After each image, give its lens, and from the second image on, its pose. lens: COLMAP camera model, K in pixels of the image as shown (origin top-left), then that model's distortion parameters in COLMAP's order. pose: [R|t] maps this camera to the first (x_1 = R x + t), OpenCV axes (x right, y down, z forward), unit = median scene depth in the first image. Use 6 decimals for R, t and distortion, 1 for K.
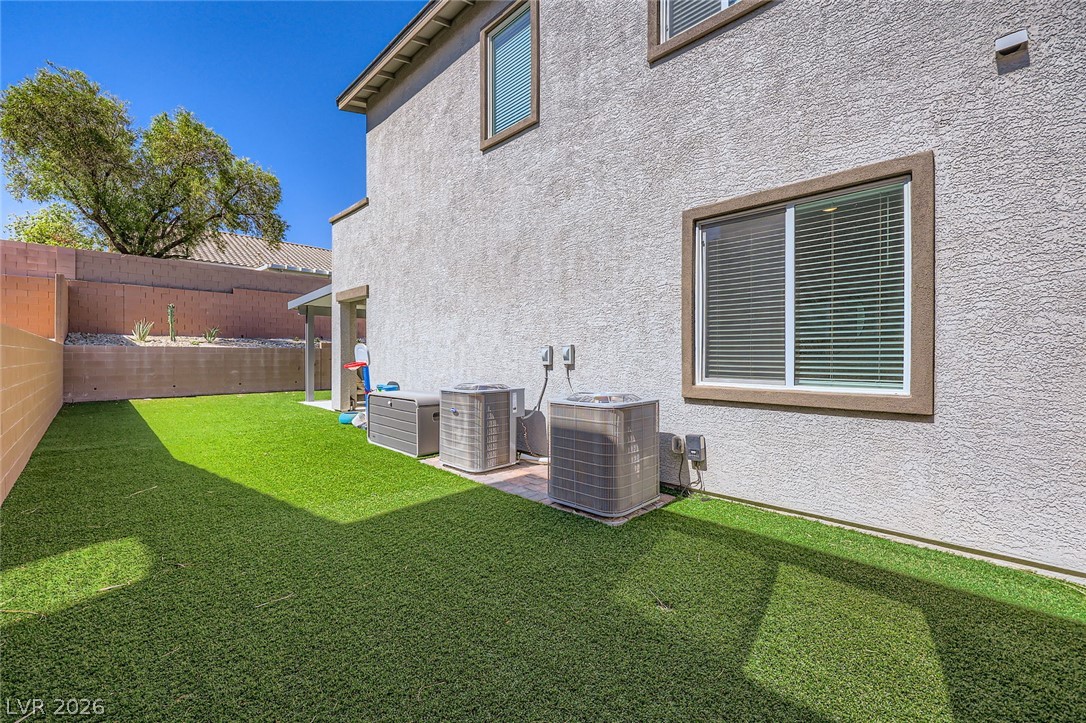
lens RADIAL K [[440.2, 0, 546.8], [0, 440.2, 360.3], [0, 0, 1]] dist [0.008785, -0.000070]
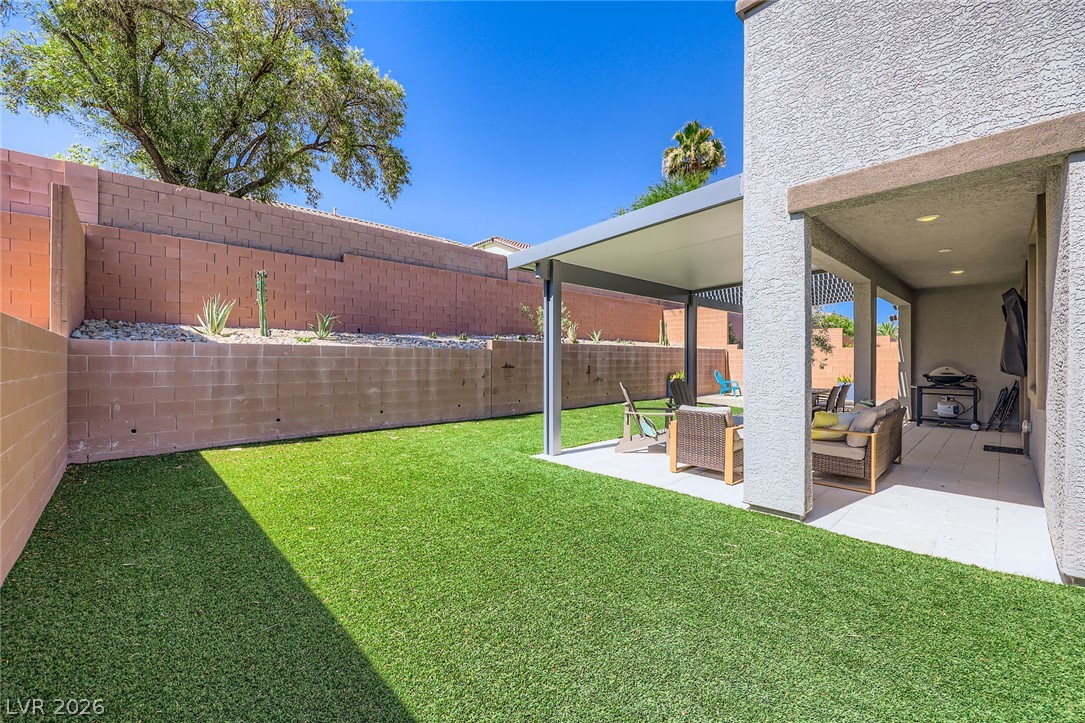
lens RADIAL K [[439.8, 0, 549.9], [0, 439.8, 361.4], [0, 0, 1]] dist [0.008785, -0.000070]
pose [[0.999638, 0.000151, -0.026889, -0.473415], [-0.000386, 0.999962, -0.008719, -0.006187], [0.026886, 0.008726, 0.999600, 0.455013]]
